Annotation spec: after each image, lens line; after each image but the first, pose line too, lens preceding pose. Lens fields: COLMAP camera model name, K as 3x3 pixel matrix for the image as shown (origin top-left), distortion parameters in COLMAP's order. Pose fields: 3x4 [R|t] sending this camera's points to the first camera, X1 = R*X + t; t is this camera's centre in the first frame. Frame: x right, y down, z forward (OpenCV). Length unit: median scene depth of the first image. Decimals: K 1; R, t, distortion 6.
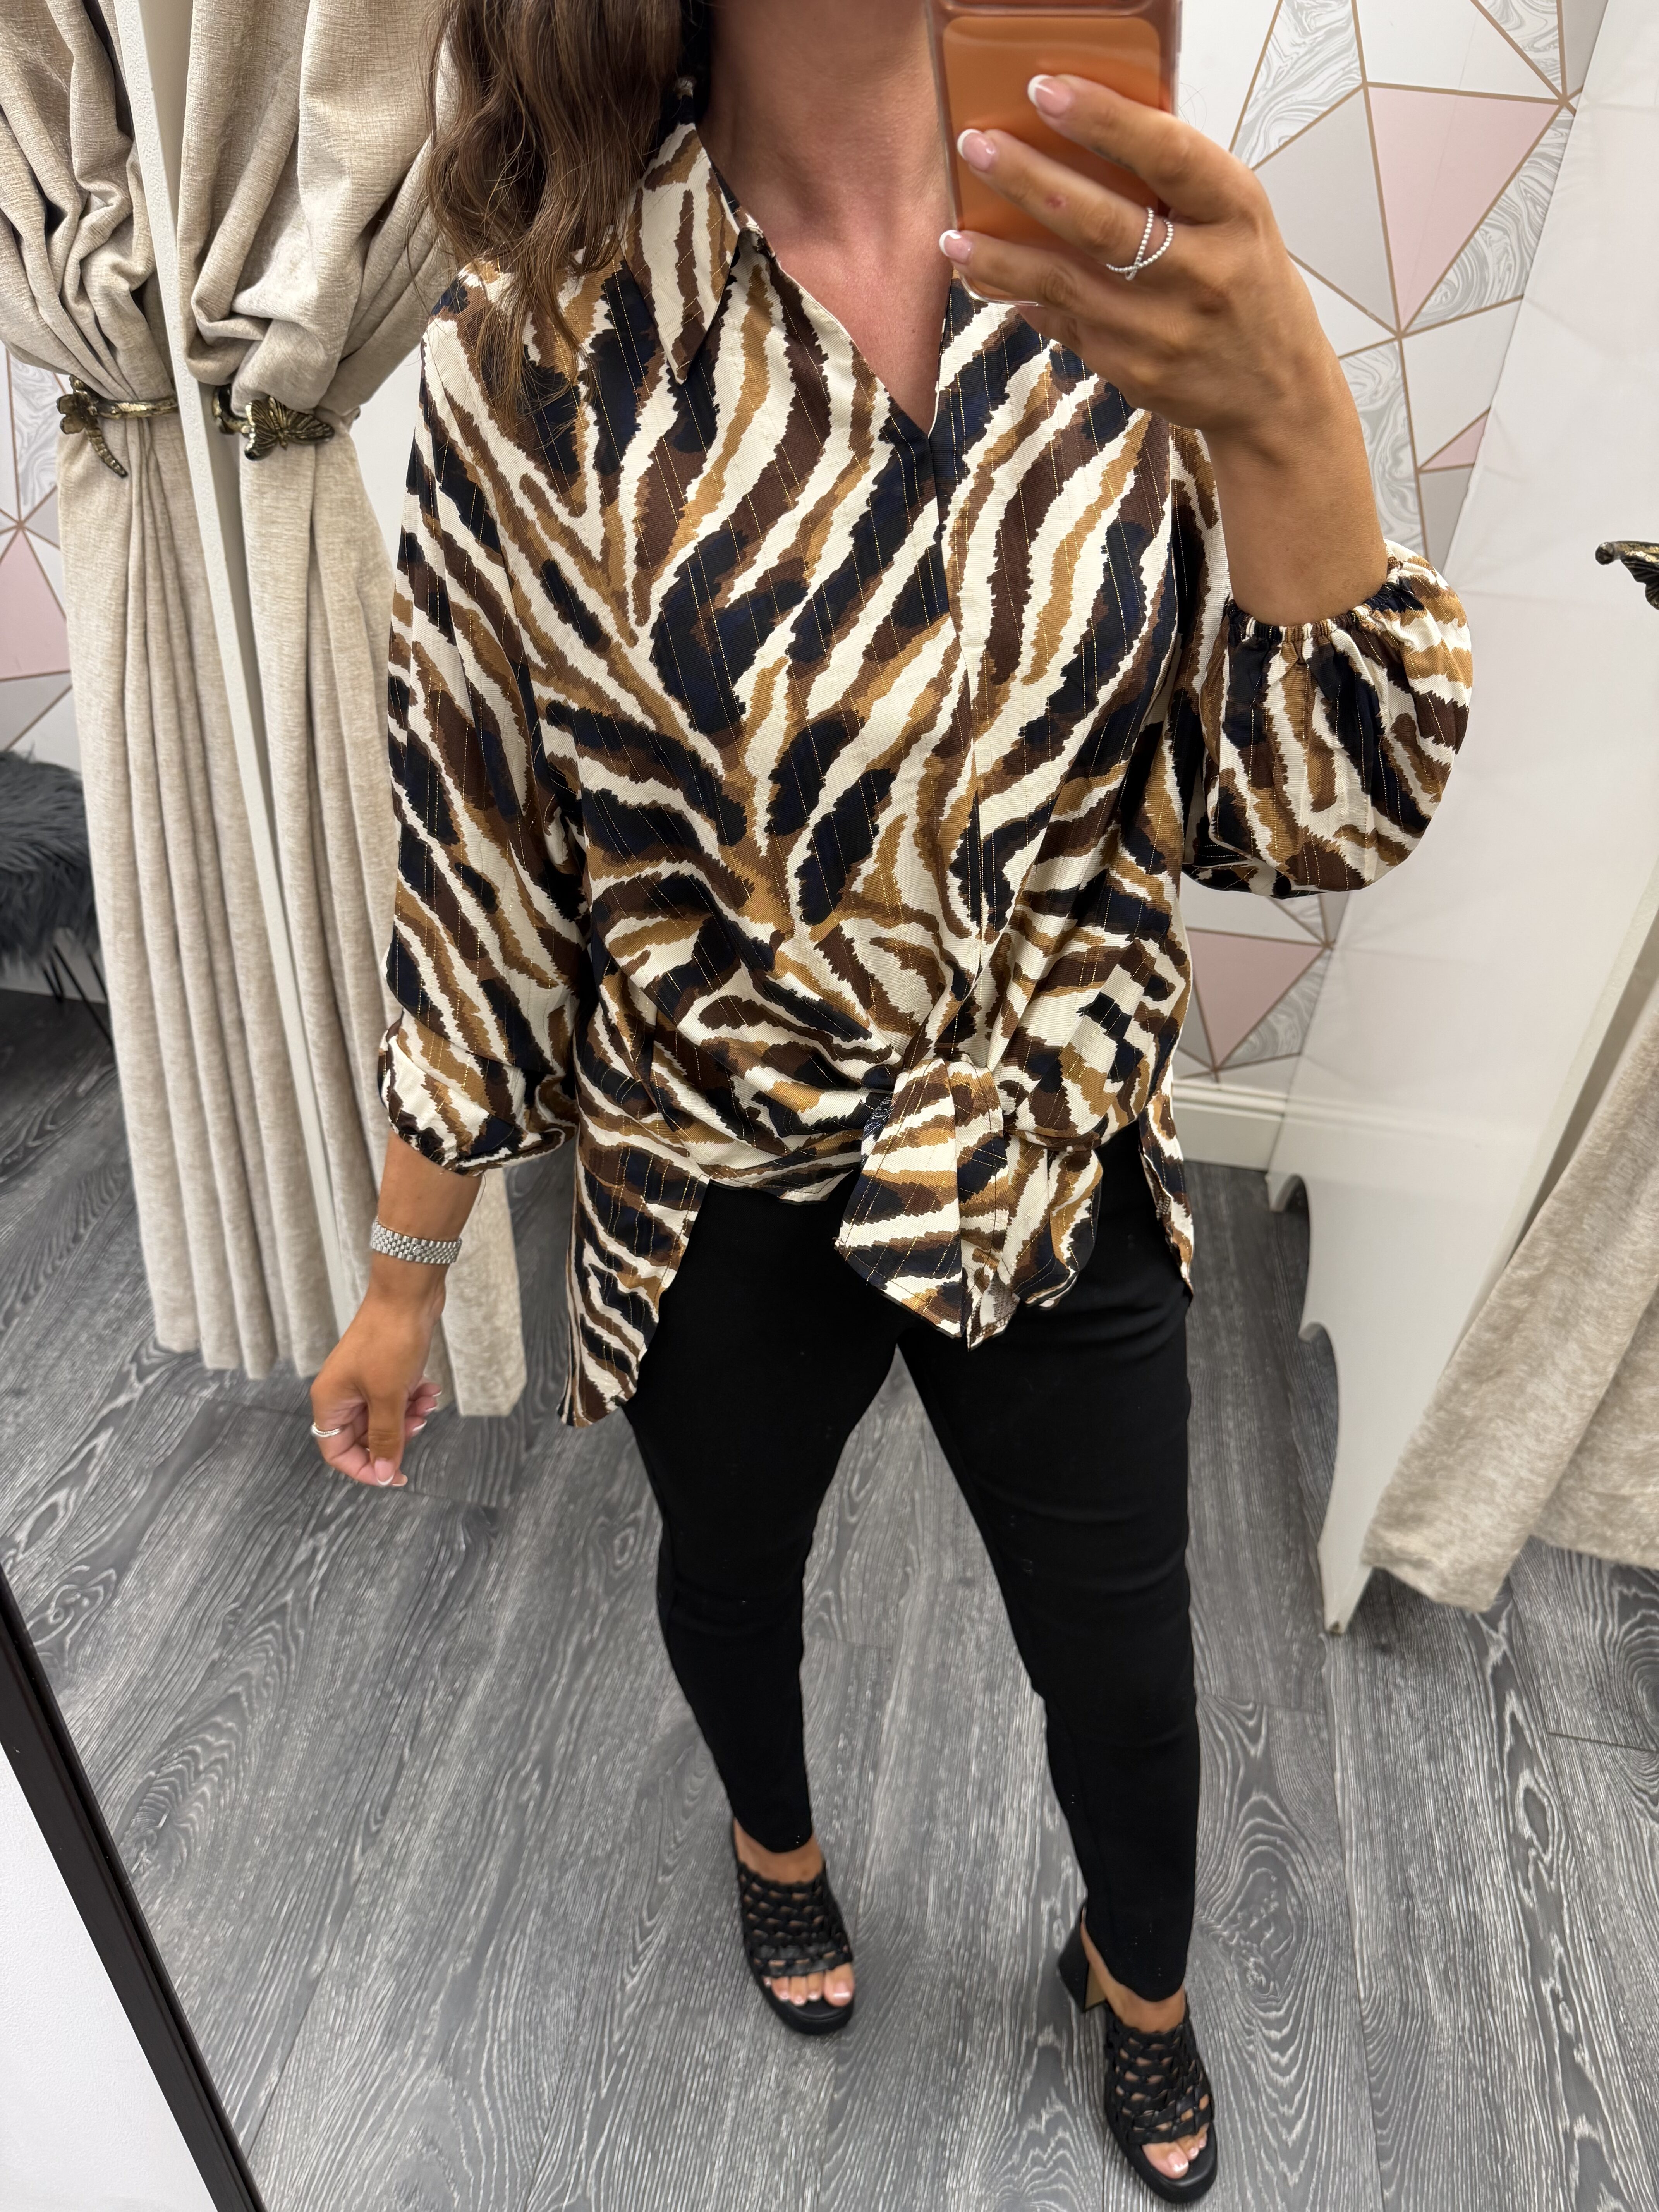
lens RADIAL K [[1537.2, 0, 823.4], [0, 1537.2, 1106.0], [0, 0, 1]] dist [-0.011169, 0.002797]
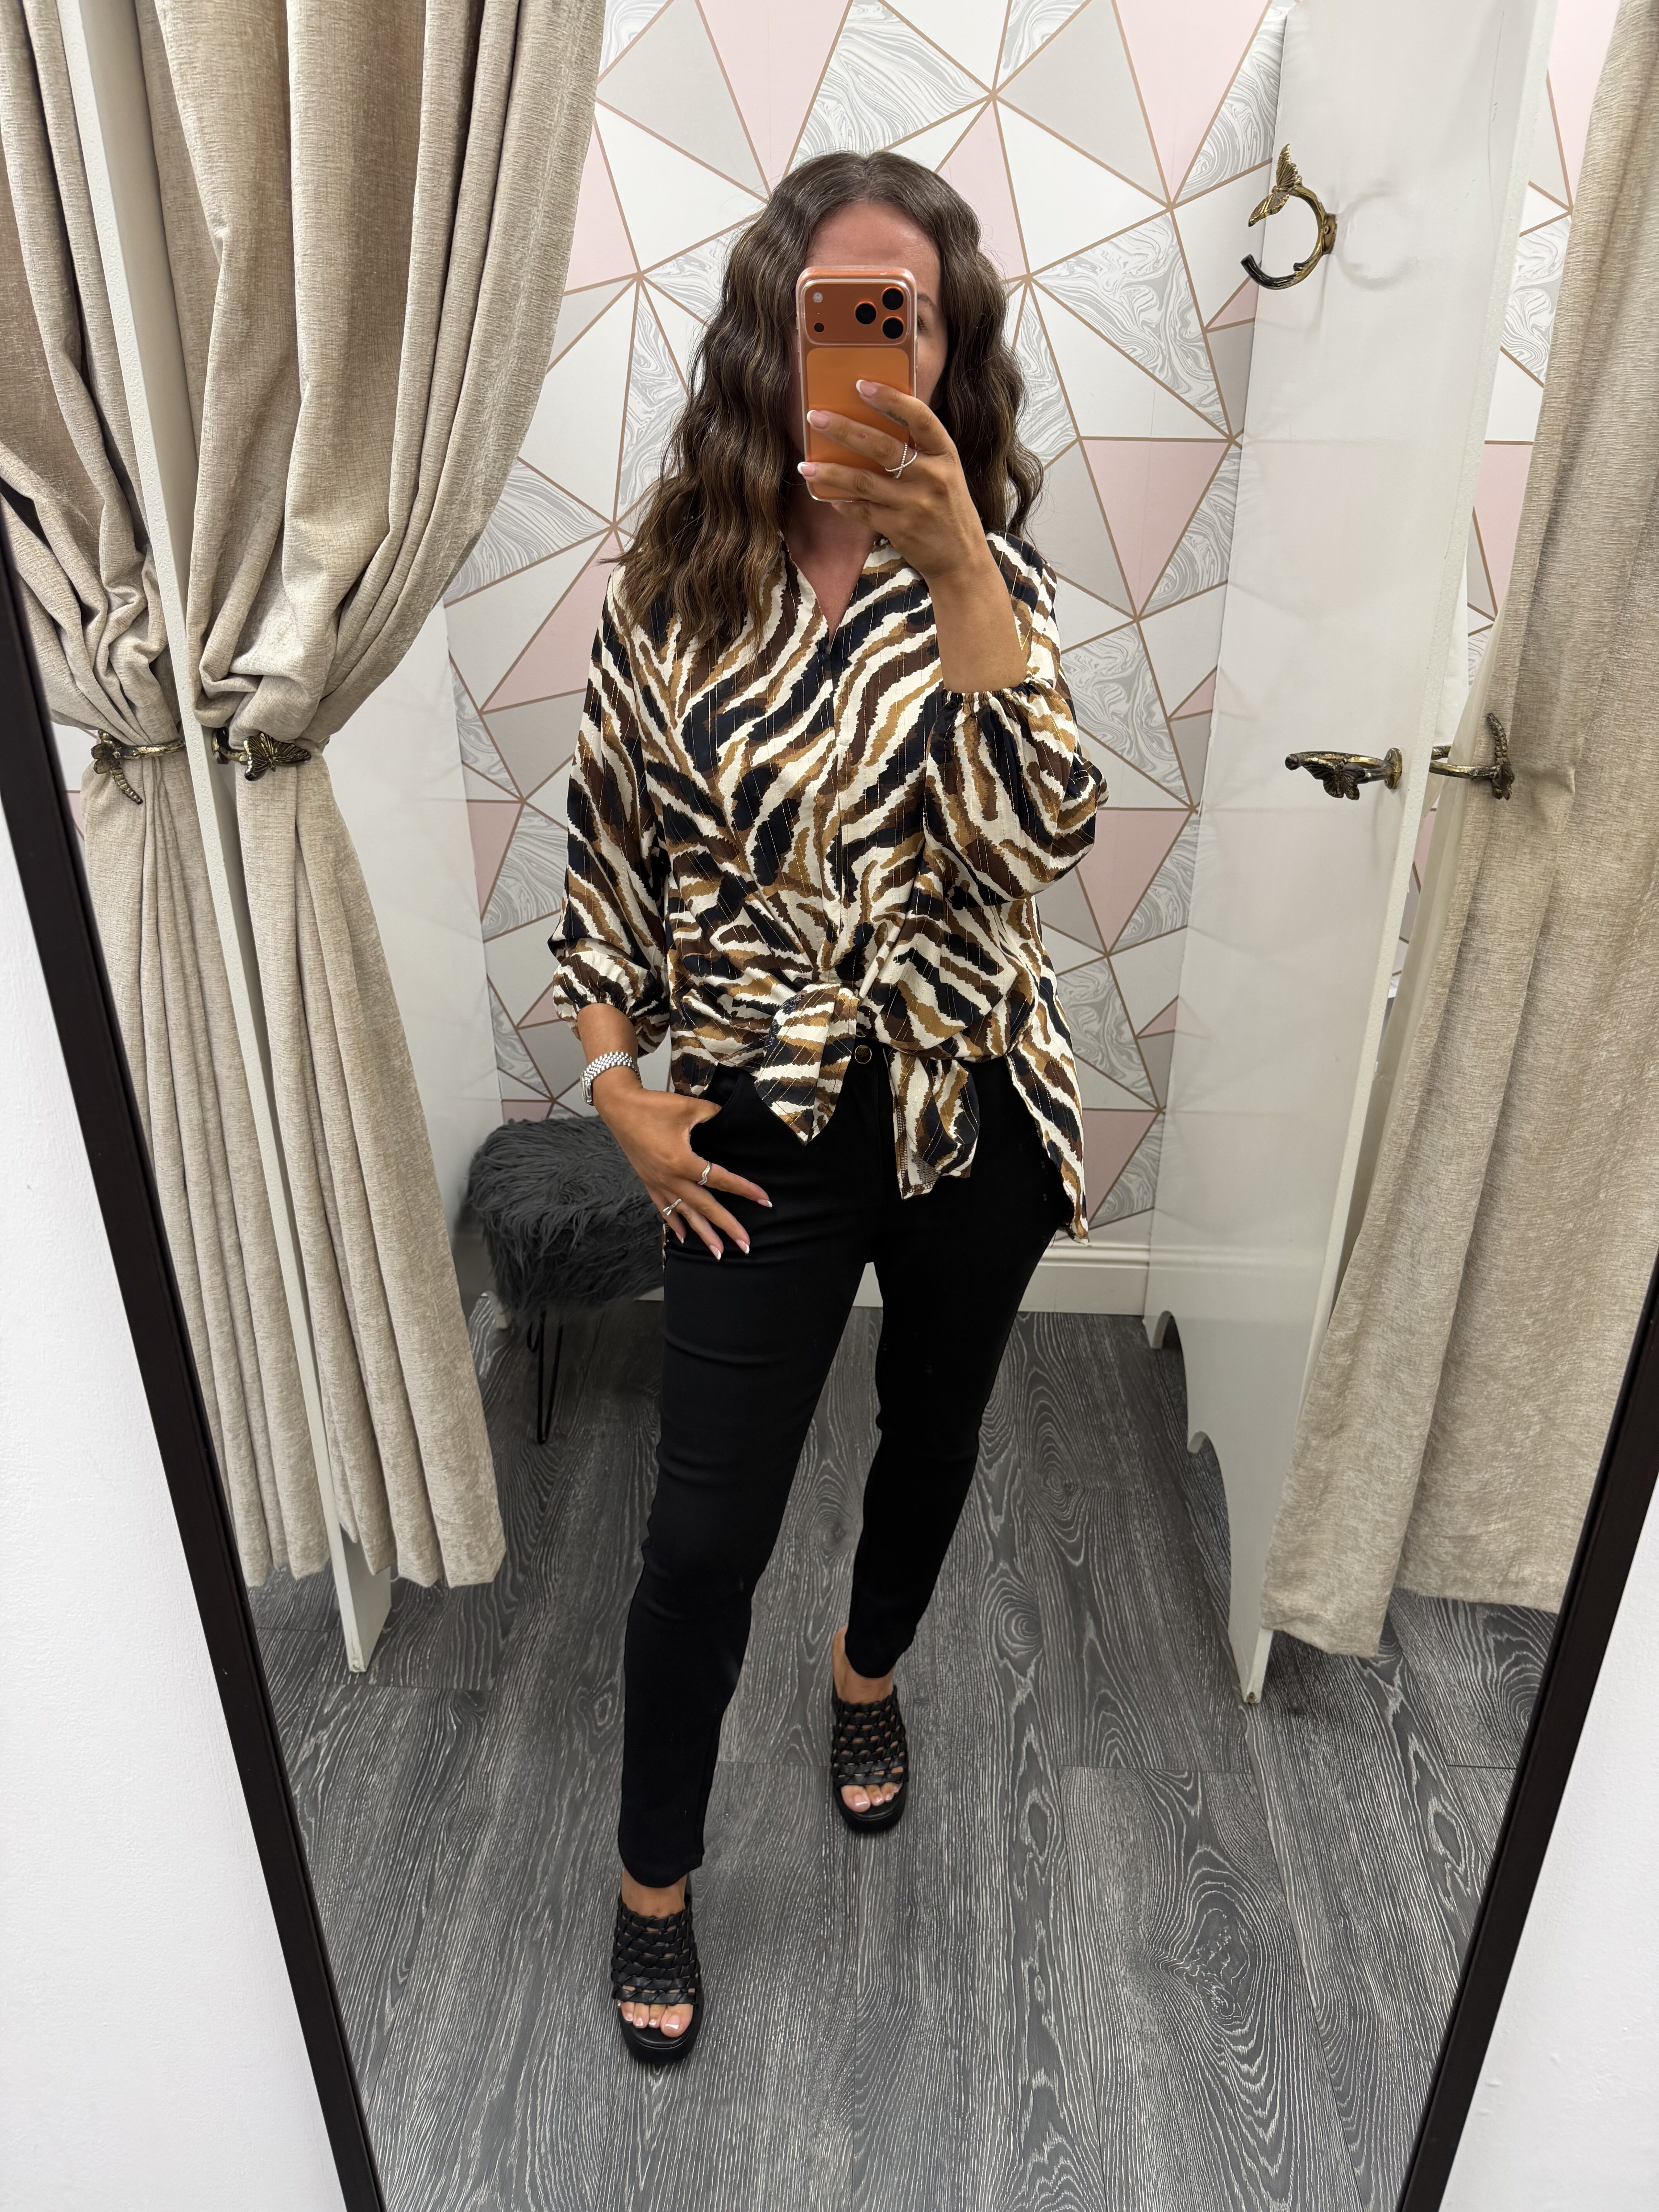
lens RADIAL K [[1540.5, 0, 822.7], [0, 1540.5, 1123.2], [0, 0, 1]] dist [0.001215, -0.004318]
pose [[0.991829, -0.102957, 0.075332, -0.020302], [0.114074, 0.980111, -0.162387, 0.093948], [-0.057115, 0.169653, 0.983847, -0.187255]]
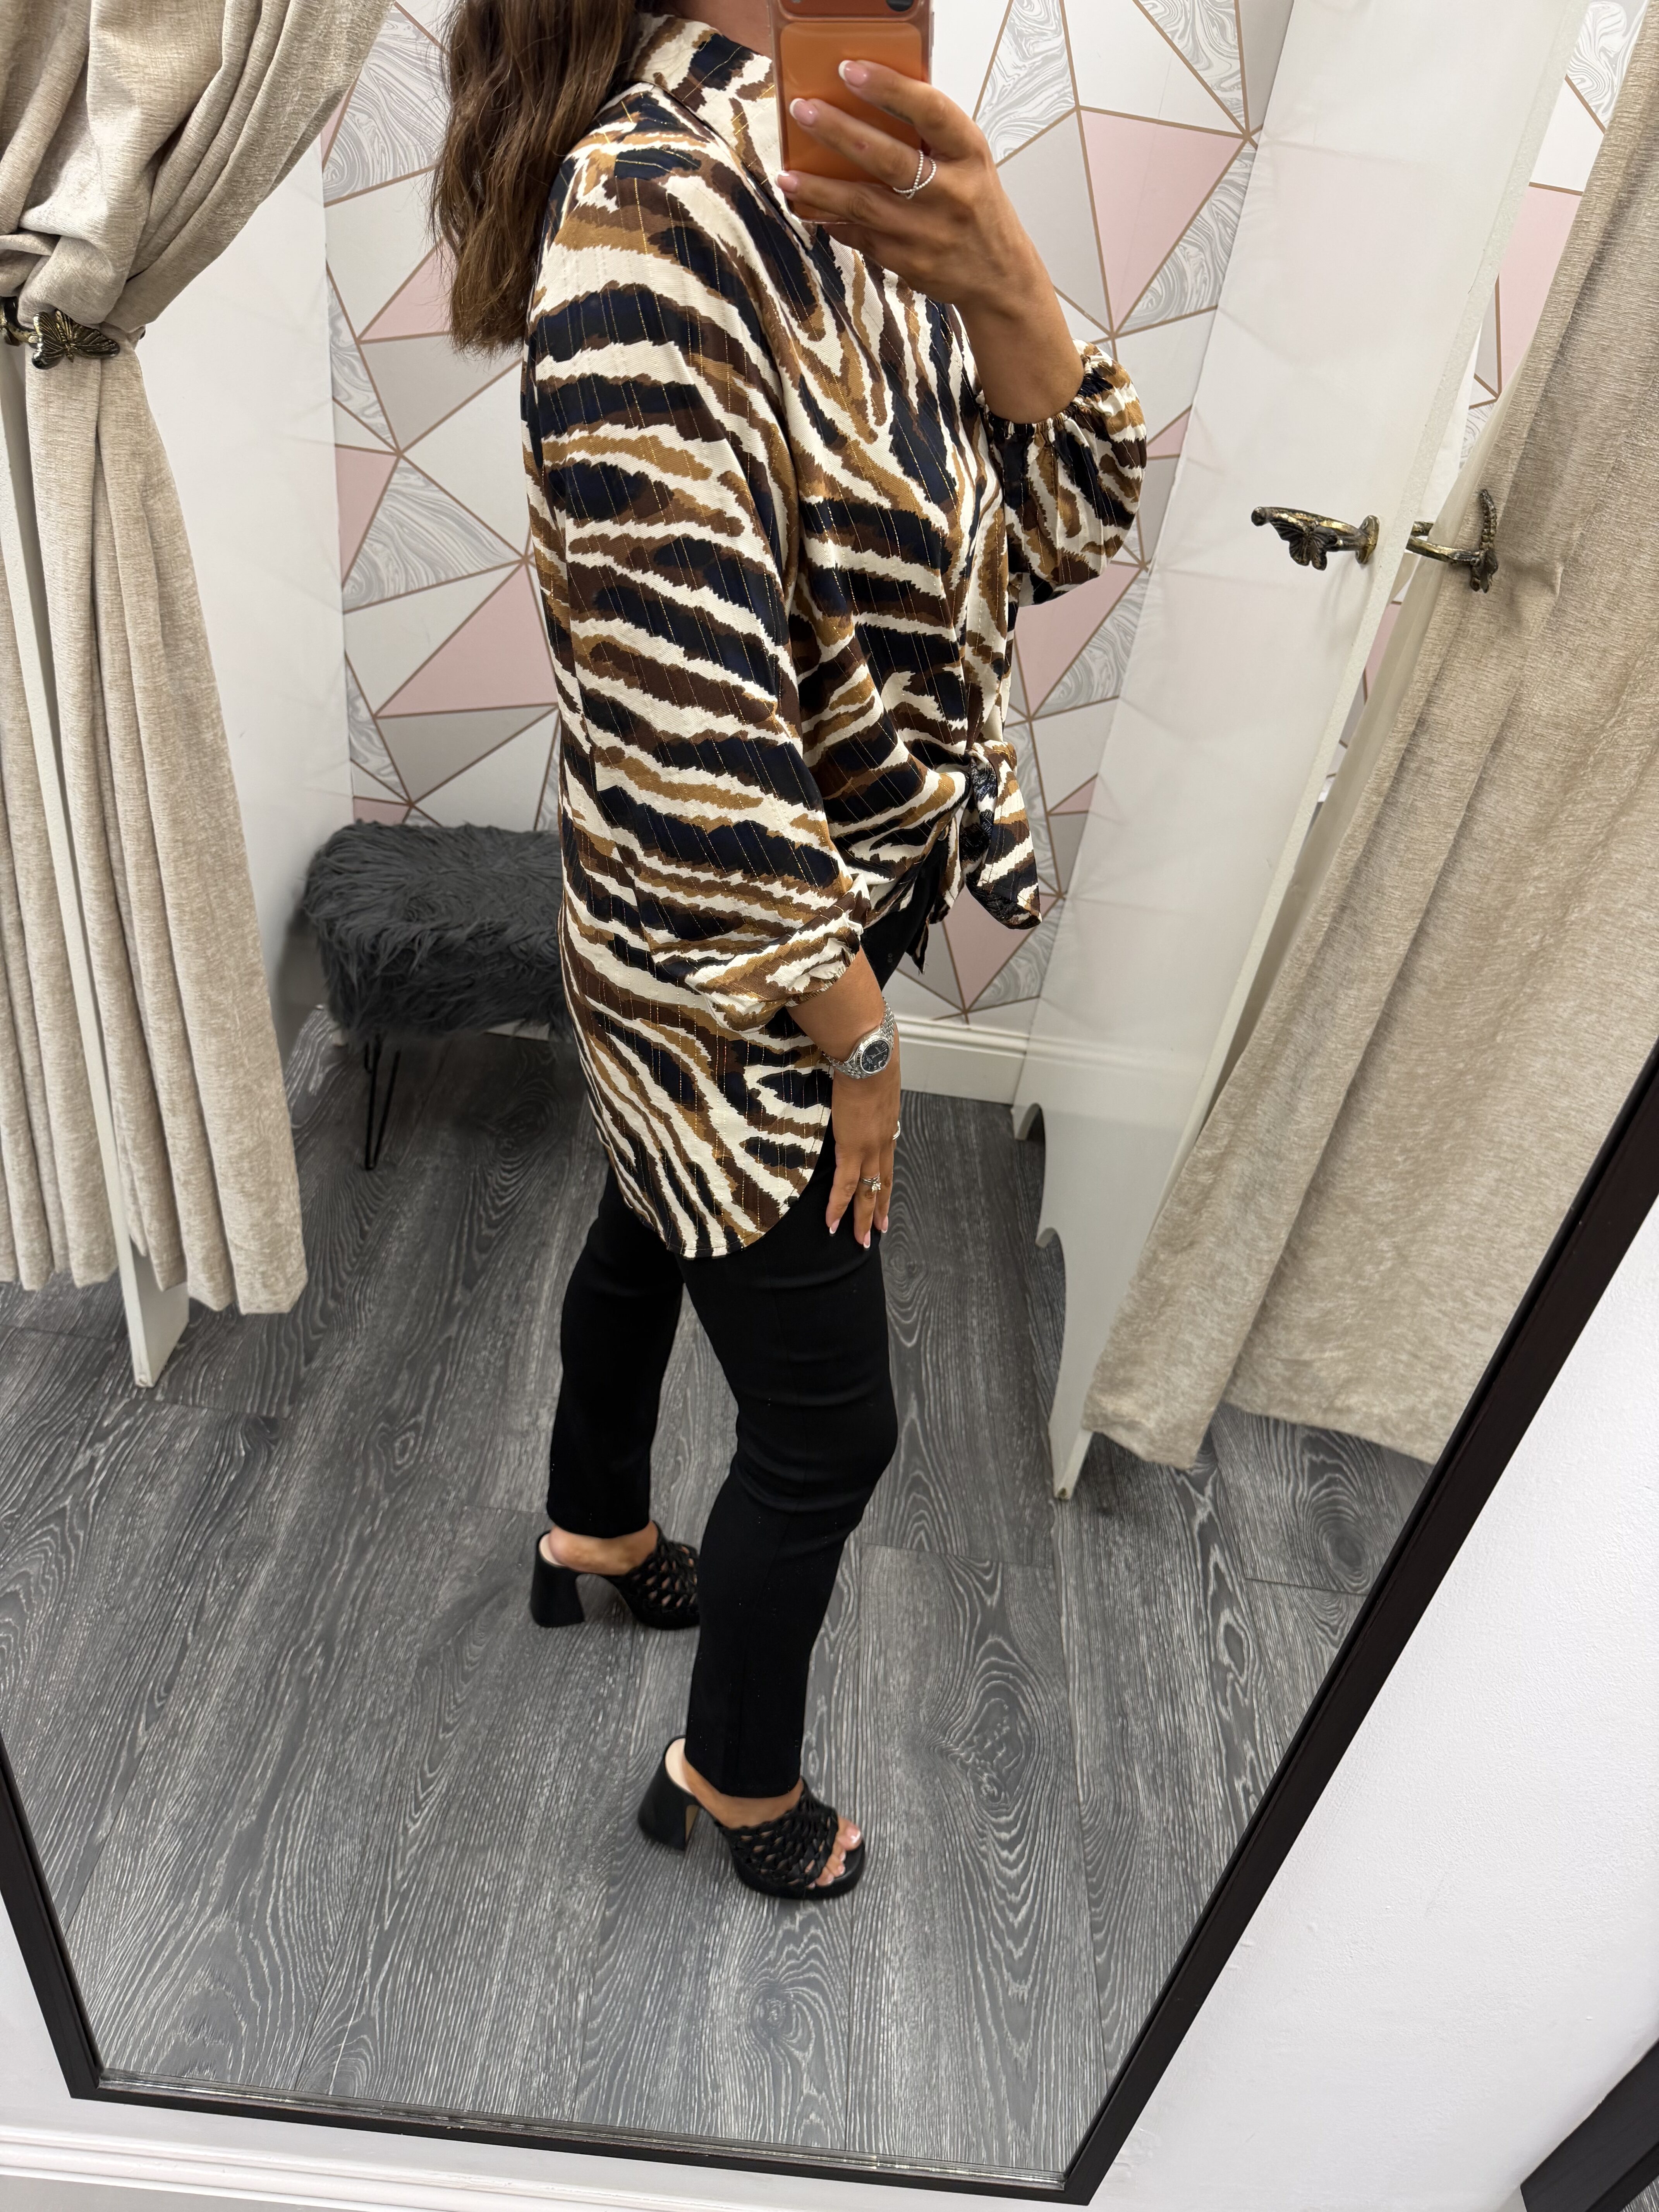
lens RADIAL K [[1538.3, 0, 817.5], [0, 1538.3, 1103.4], [0, 0, 1]] dist [0.003194, -0.007613]
pose [[0.991039, -0.004909, 0.133480, 0.012090], [0.005978, 0.999953, -0.007606, 0.077573], [-0.133437, 0.008336, 0.991022, -0.096706]]
